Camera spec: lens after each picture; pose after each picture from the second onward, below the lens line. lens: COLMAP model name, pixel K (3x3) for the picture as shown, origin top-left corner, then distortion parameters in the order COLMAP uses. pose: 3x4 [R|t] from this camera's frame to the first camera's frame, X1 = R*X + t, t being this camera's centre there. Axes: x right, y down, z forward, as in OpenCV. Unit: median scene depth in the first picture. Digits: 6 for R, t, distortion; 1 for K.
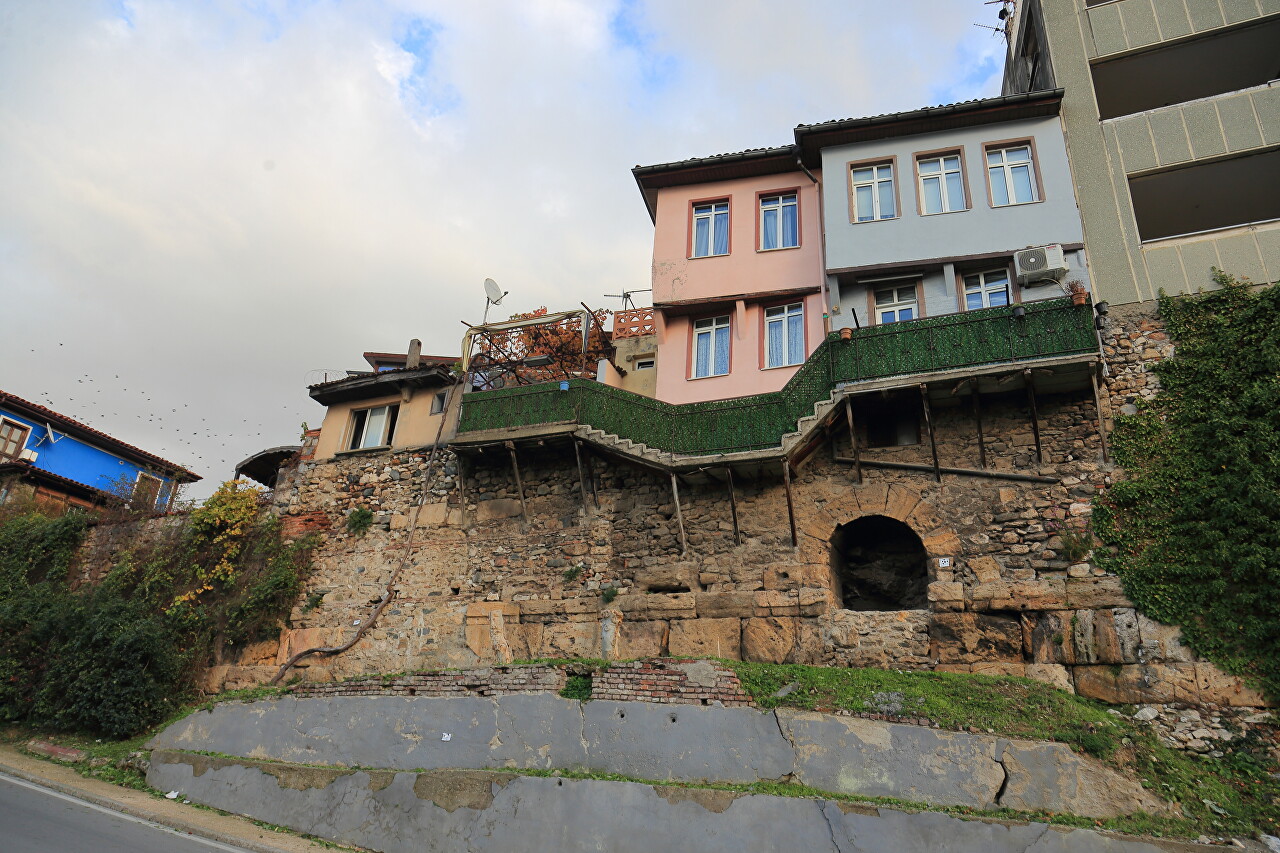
lens RADIAL K [[814.8, 0, 640.0], [0, 814.8, 426.5], [0, 0, 1]] dist [-0.000029, -0.000425]
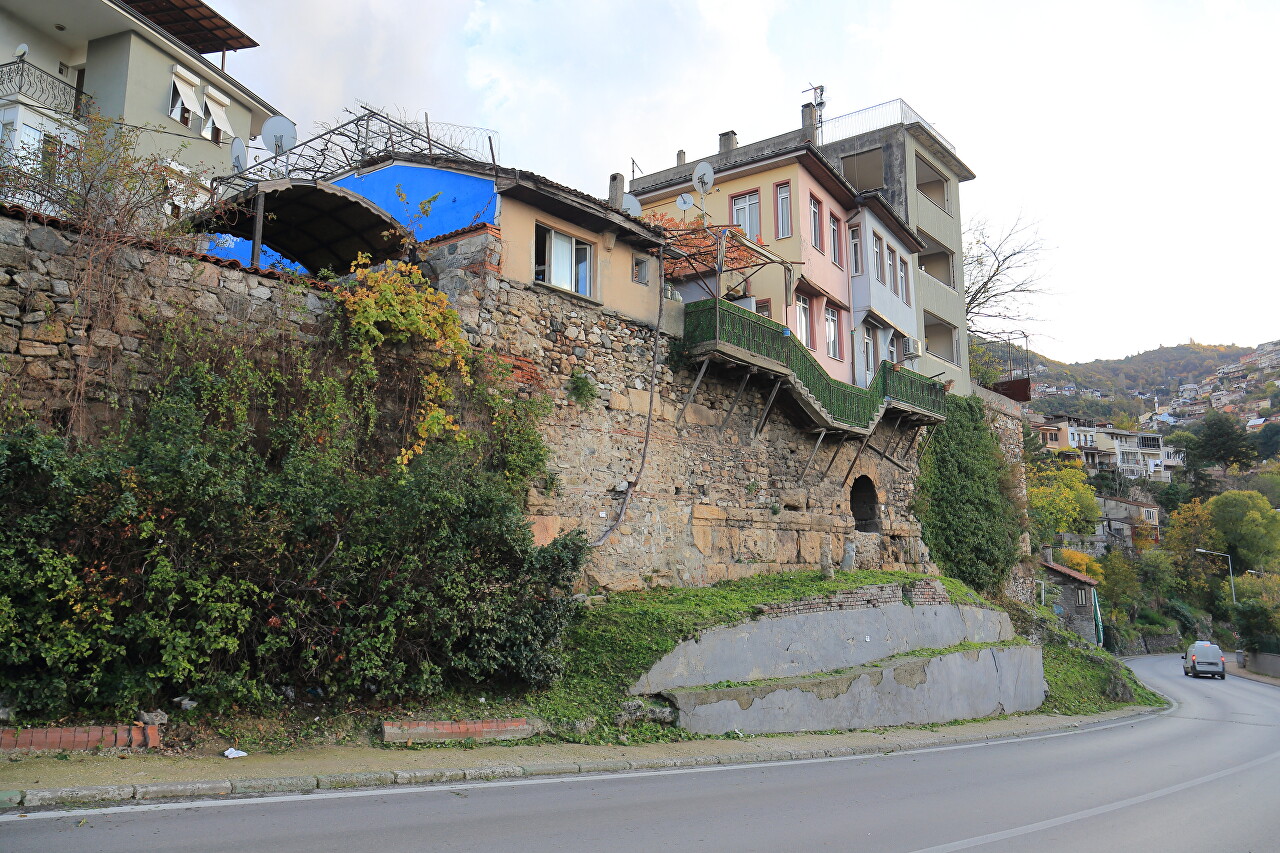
lens RADIAL K [[814.8, 0, 640.0], [0, 814.8, 426.5], [0, 0, 1]] dist [-0.000029, -0.000425]
pose [[0.334254, 0.098381, 0.937334, -1.263621], [-0.378083, 0.925002, 0.037739, 0.112727], [-0.863323, -0.367005, 0.346382, 0.751554]]
